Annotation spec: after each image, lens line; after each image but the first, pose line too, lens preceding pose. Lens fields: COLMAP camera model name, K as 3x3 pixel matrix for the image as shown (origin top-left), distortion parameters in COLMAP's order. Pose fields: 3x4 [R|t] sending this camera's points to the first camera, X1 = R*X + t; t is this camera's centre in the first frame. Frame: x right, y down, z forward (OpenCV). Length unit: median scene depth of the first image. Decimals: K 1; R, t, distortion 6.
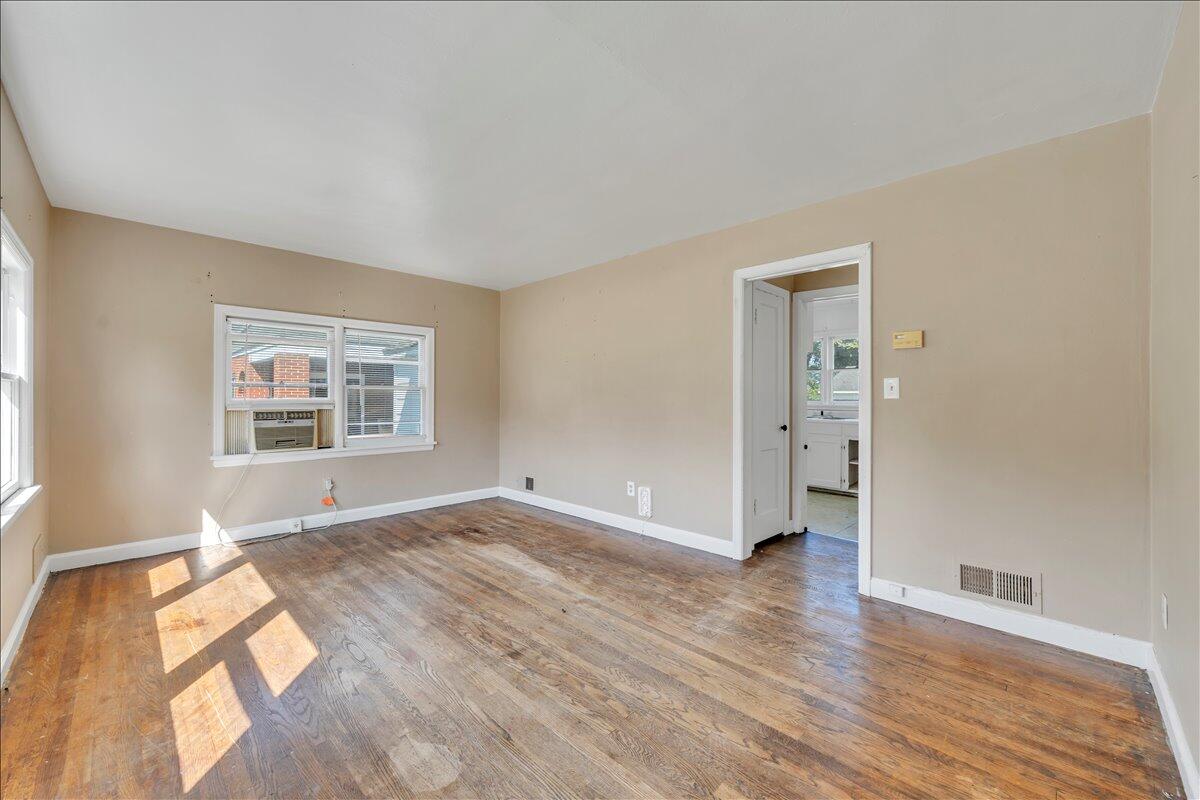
lens RADIAL K [[468.1, 0, 577.1], [0, 468.1, 399.7], [0, 0, 1]] dist [0.000595, 0.001111]
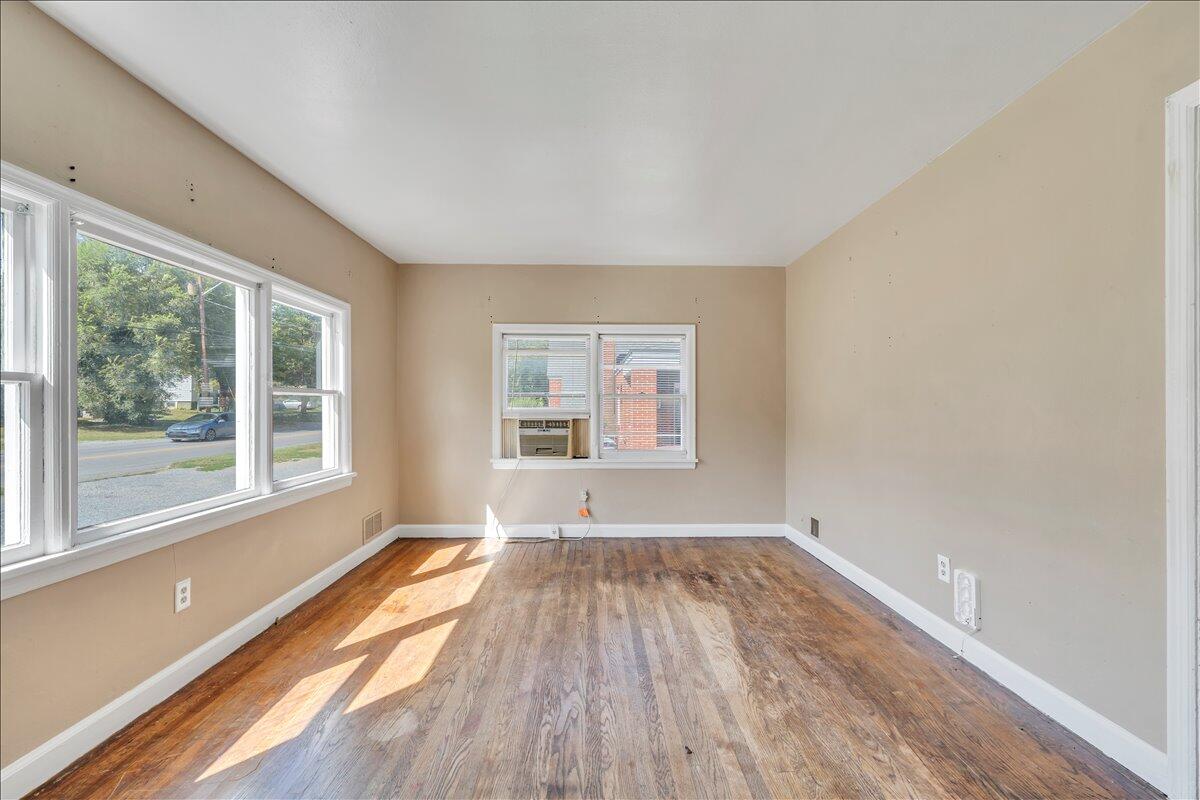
lens RADIAL K [[495.4, 0, 601.6], [0, 495.4, 407.1], [0, 0, 1]] dist [0.004733, -0.002504]
pose [[0.741591, -0.000259, -0.670853, 0.230125], [-0.003352, 0.999986, -0.004091, 0.000080], [0.670844, 0.005283, 0.741579, 0.305894]]
